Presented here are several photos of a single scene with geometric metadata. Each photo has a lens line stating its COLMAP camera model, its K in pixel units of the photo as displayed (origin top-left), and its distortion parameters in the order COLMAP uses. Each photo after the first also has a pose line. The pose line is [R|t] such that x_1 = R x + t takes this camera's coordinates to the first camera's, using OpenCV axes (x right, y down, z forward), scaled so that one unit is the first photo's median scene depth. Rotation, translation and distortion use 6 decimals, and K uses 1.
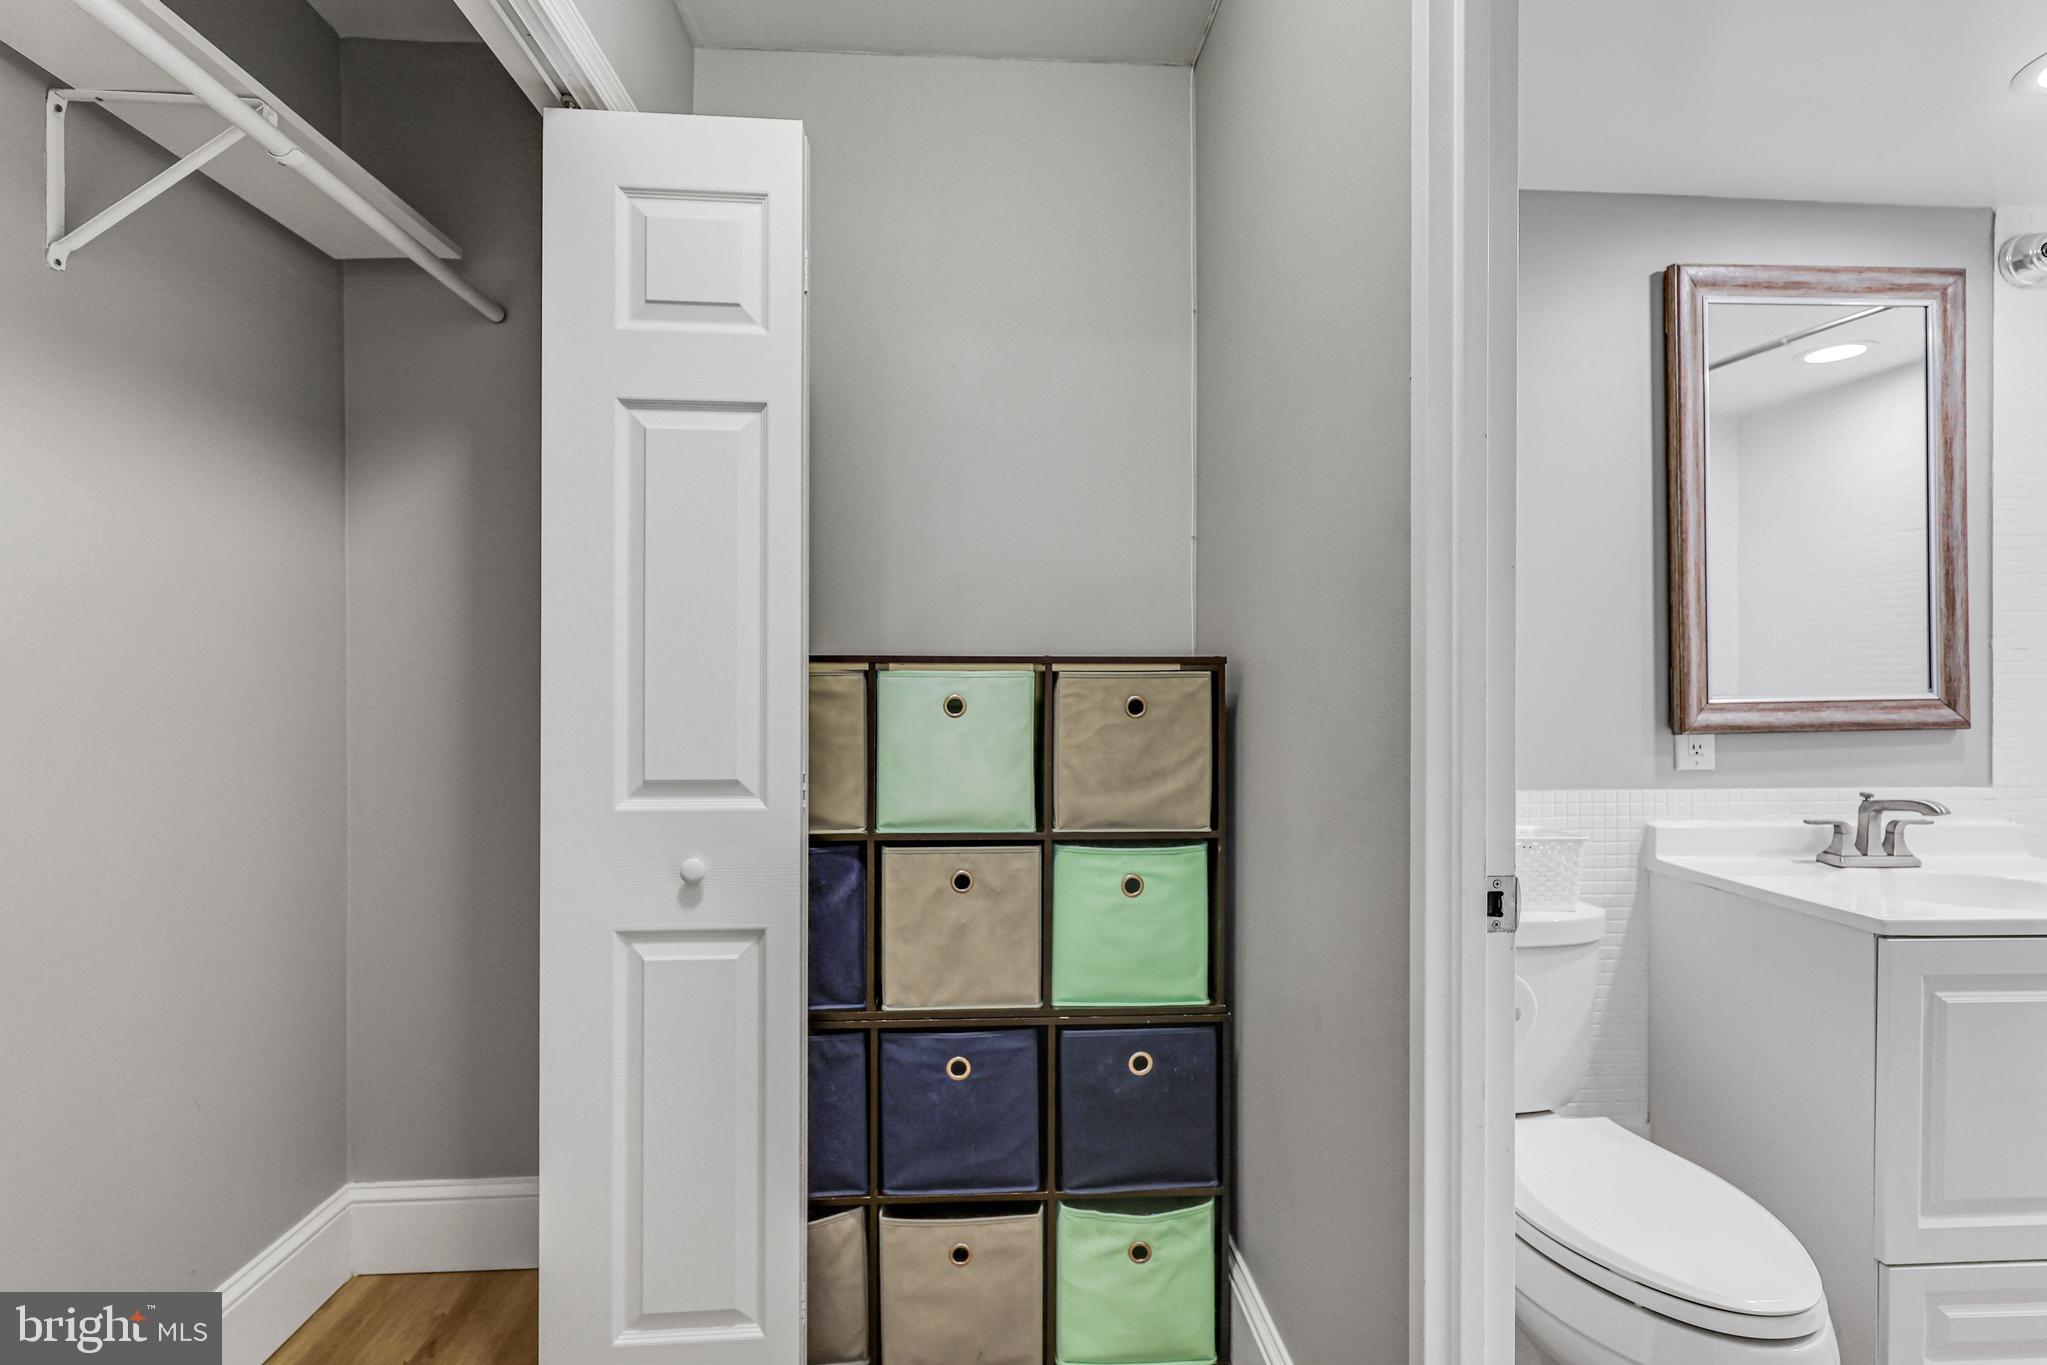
lens RADIAL K [[988.9, 0, 972.0], [0, 988.9, 663.0], [0, 0, 1]] dist [0.001175, -0.001437]
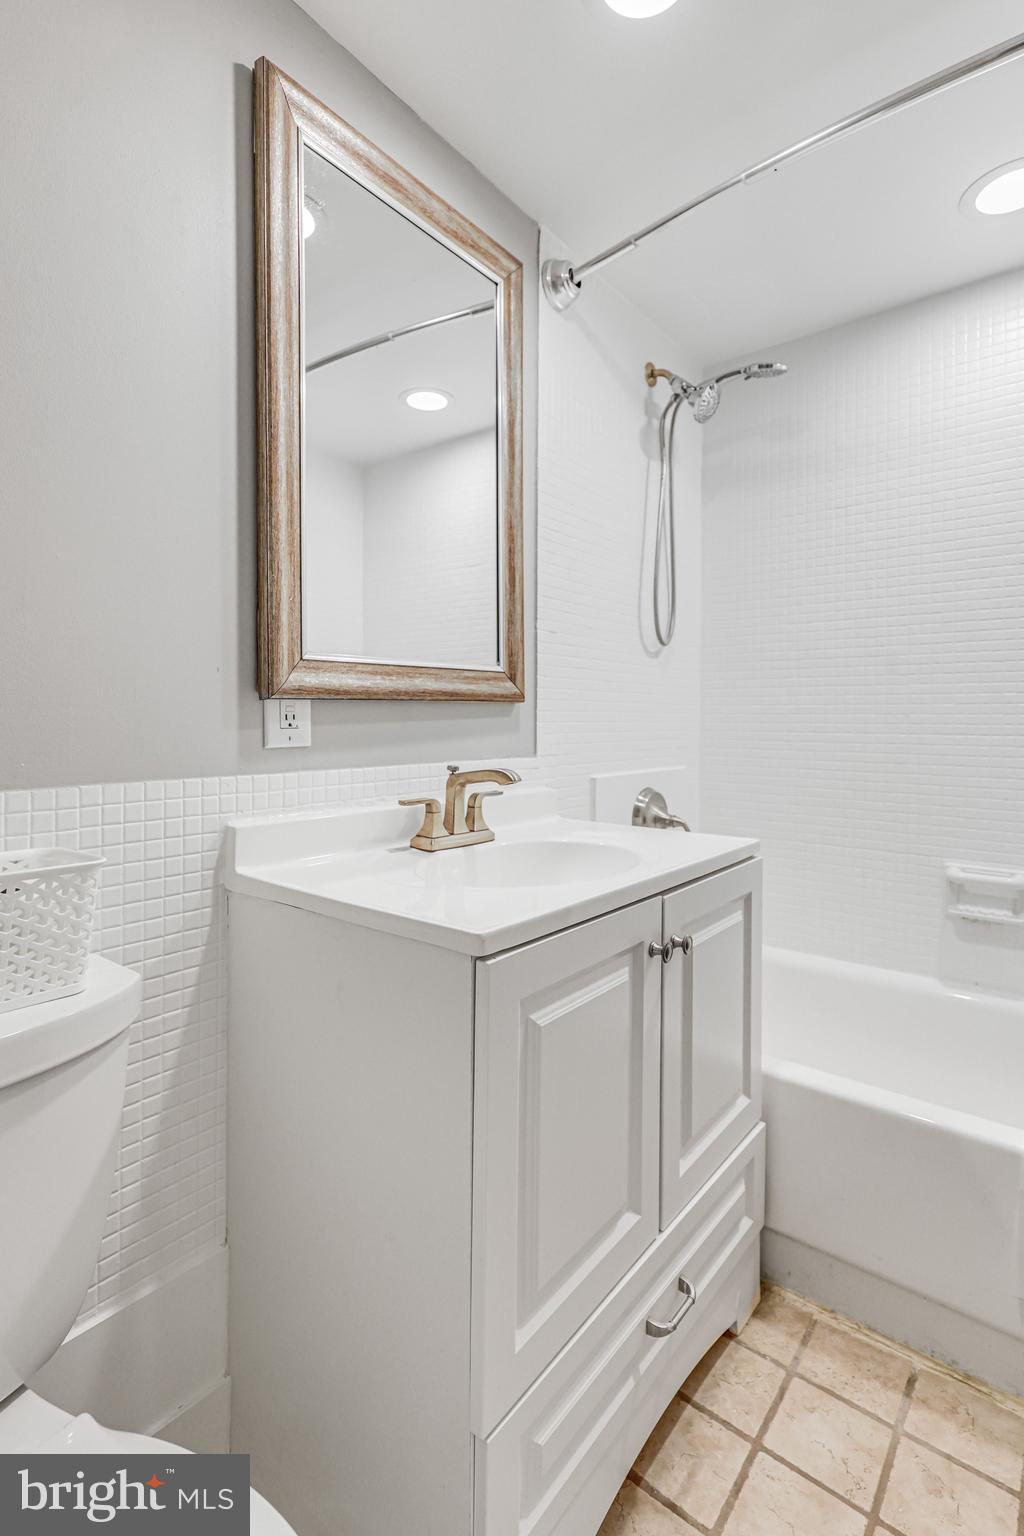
lens RADIAL K [[742.1, 0, 505.5], [0, 742.1, 732.7], [0, 0, 1]] dist [0.001175, -0.001437]
pose [[0.677613, -0.013348, 0.735298, 0.422800], [-0.005954, 0.999703, 0.023635, 0.082051], [-0.735395, -0.020393, 0.677332, 0.487854]]
